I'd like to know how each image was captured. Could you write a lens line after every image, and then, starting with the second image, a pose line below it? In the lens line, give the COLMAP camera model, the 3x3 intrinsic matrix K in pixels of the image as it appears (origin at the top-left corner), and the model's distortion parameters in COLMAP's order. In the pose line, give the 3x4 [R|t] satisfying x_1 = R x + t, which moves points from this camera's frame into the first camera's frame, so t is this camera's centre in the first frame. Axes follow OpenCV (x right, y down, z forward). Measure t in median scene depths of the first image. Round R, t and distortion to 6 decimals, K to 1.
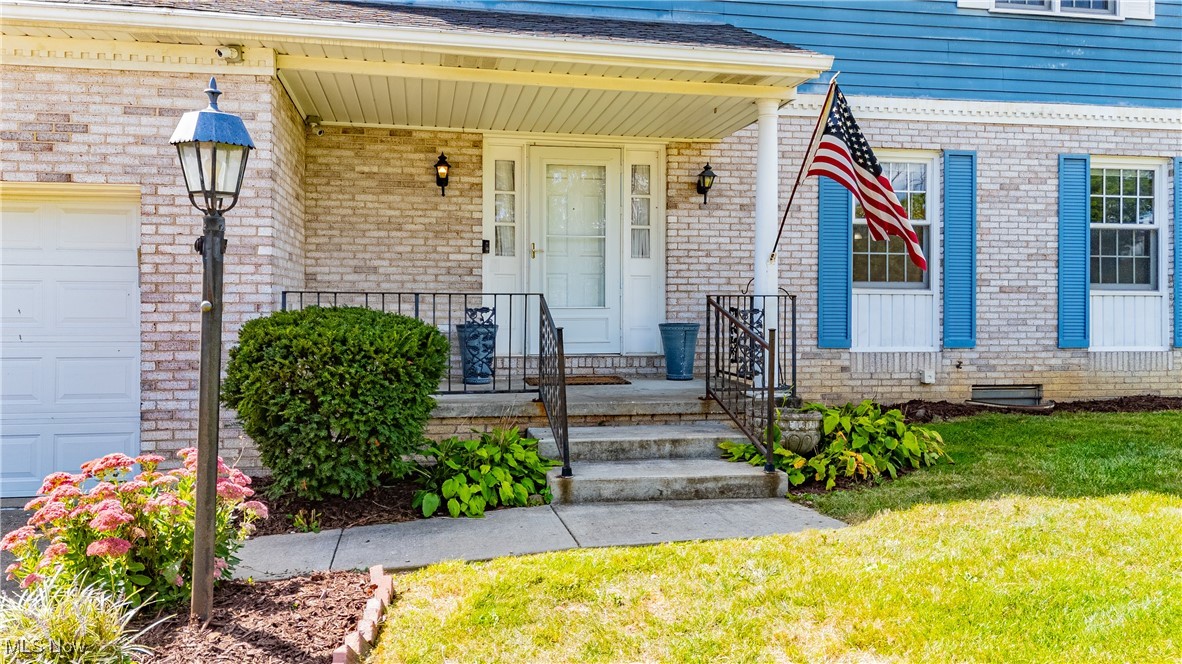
lens RADIAL K [[984.4, 0, 588.5], [0, 984.4, 322.8], [0, 0, 1]] dist [0.018611, 0.000257]
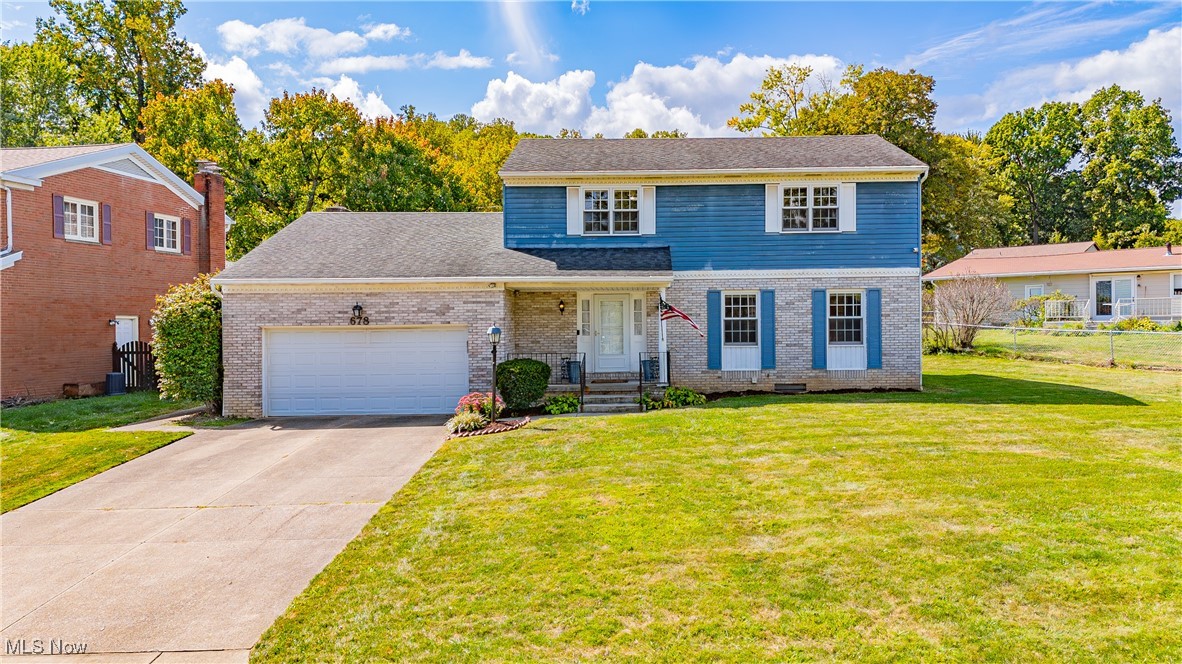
lens RADIAL K [[883.7, 0, 592.1], [0, 883.7, 337.0], [0, 0, 1]] dist [0.045722, -0.032501]
pose [[0.978572, -0.011929, -0.205558, 0.408965], [0.010261, 0.999905, -0.009177, -0.039767], [0.205648, 0.006871, 0.978602, -1.303058]]
